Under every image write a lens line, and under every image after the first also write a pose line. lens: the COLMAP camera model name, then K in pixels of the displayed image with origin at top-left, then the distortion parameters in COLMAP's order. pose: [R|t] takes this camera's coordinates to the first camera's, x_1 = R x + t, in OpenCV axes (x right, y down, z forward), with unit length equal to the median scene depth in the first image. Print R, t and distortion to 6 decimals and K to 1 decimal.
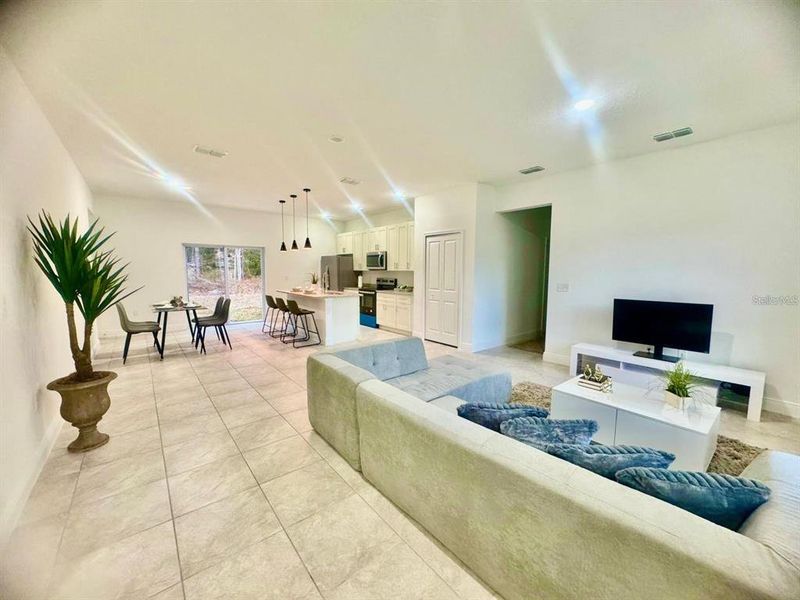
lens RADIAL K [[319.0, 0, 398.2], [0, 319.0, 300.4], [0, 0, 1]] dist [-0.001432, 0.000011]
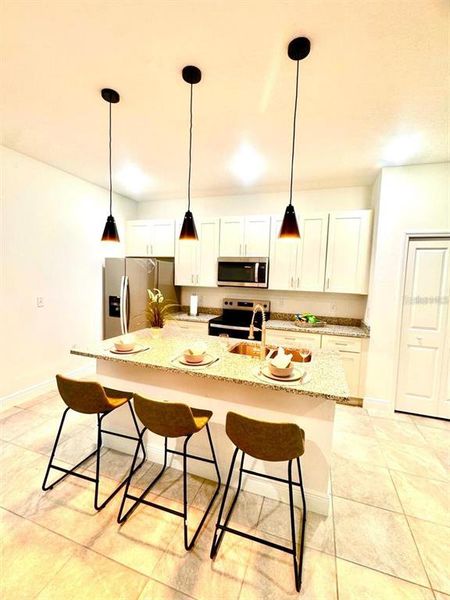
lens RADIAL K [[266.5, 0, 225.8], [0, 266.5, 297.0], [0, 0, 1]] dist [-0.000664, 0.000204]
pose [[0.851508, -0.020252, 0.523950, -0.364304], [0.021970, 0.999754, 0.002939, -0.081771], [-0.523881, 0.009009, 0.851744, 0.612130]]
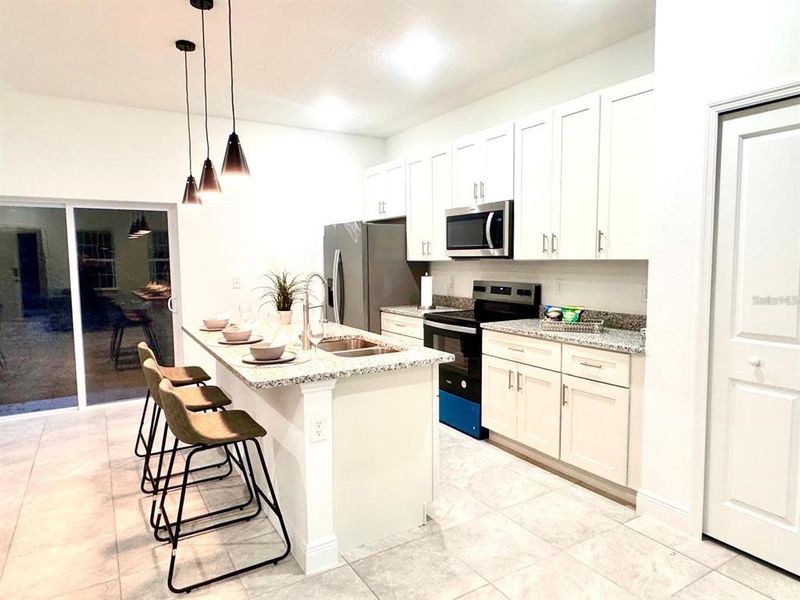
lens RADIAL K [[503.8, 0, 396.8], [0, 503.8, 302.7], [0, 0, 1]] dist [-0.007128, -0.002016]
pose [[0.989919, -0.005045, -0.141542, -0.079559], [0.004292, 0.999975, -0.005625, -0.047746], [0.141567, 0.004961, 0.989916, 0.479820]]
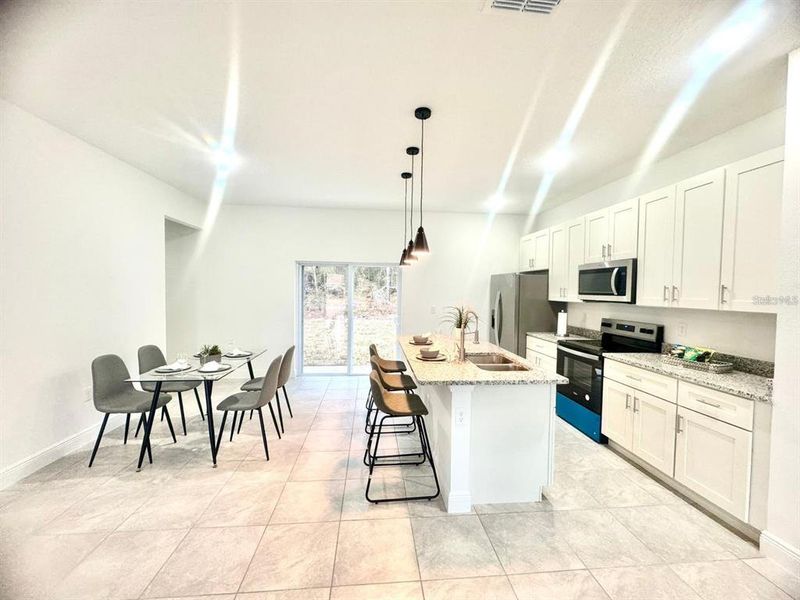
lens RADIAL K [[319.0, 0, 398.2], [0, 319.0, 300.4], [0, 0, 1]] dist [-0.001432, 0.000011]
pose [[0.826109, 0.021167, -0.563113, -0.056412], [-0.059262, 0.997016, -0.049463, -0.061242], [0.560386, 0.074233, 0.824898, 0.493403]]
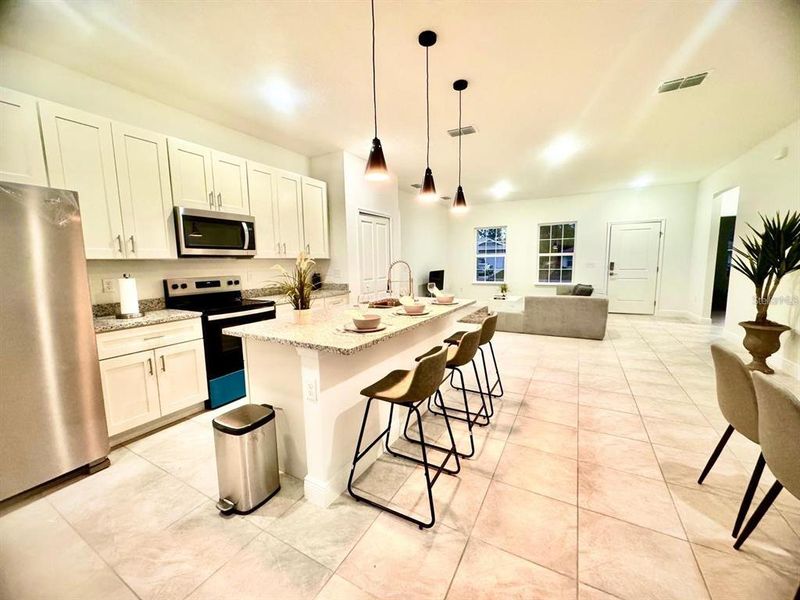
lens RADIAL K [[319.0, 0, 398.2], [0, 319.0, 300.4], [0, 0, 1]] dist [-0.001432, 0.000011]
pose [[-0.365683, -0.113219, 0.923828, -0.544602], [0.101799, 0.981754, 0.160614, -0.086187], [-0.925156, 0.152779, -0.347485, 0.971853]]
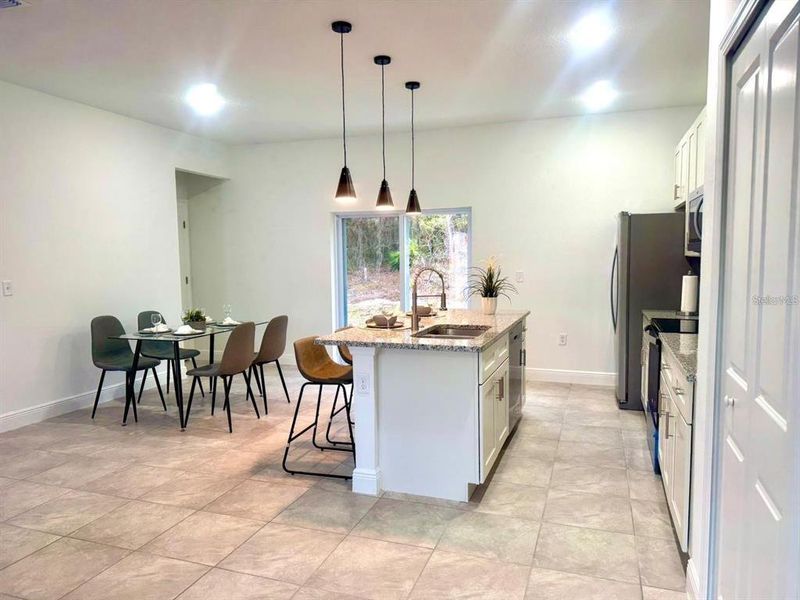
lens RADIAL K [[565.5, 0, 400.6], [0, 565.5, 308.1], [0, 0, 1]] dist [0.027500, -0.000608]
pose [[0.513481, 0.059893, -0.856008, 0.213796], [-0.065810, 0.997372, 0.030307, -0.049411], [0.855574, 0.040772, 0.516073, 0.562021]]
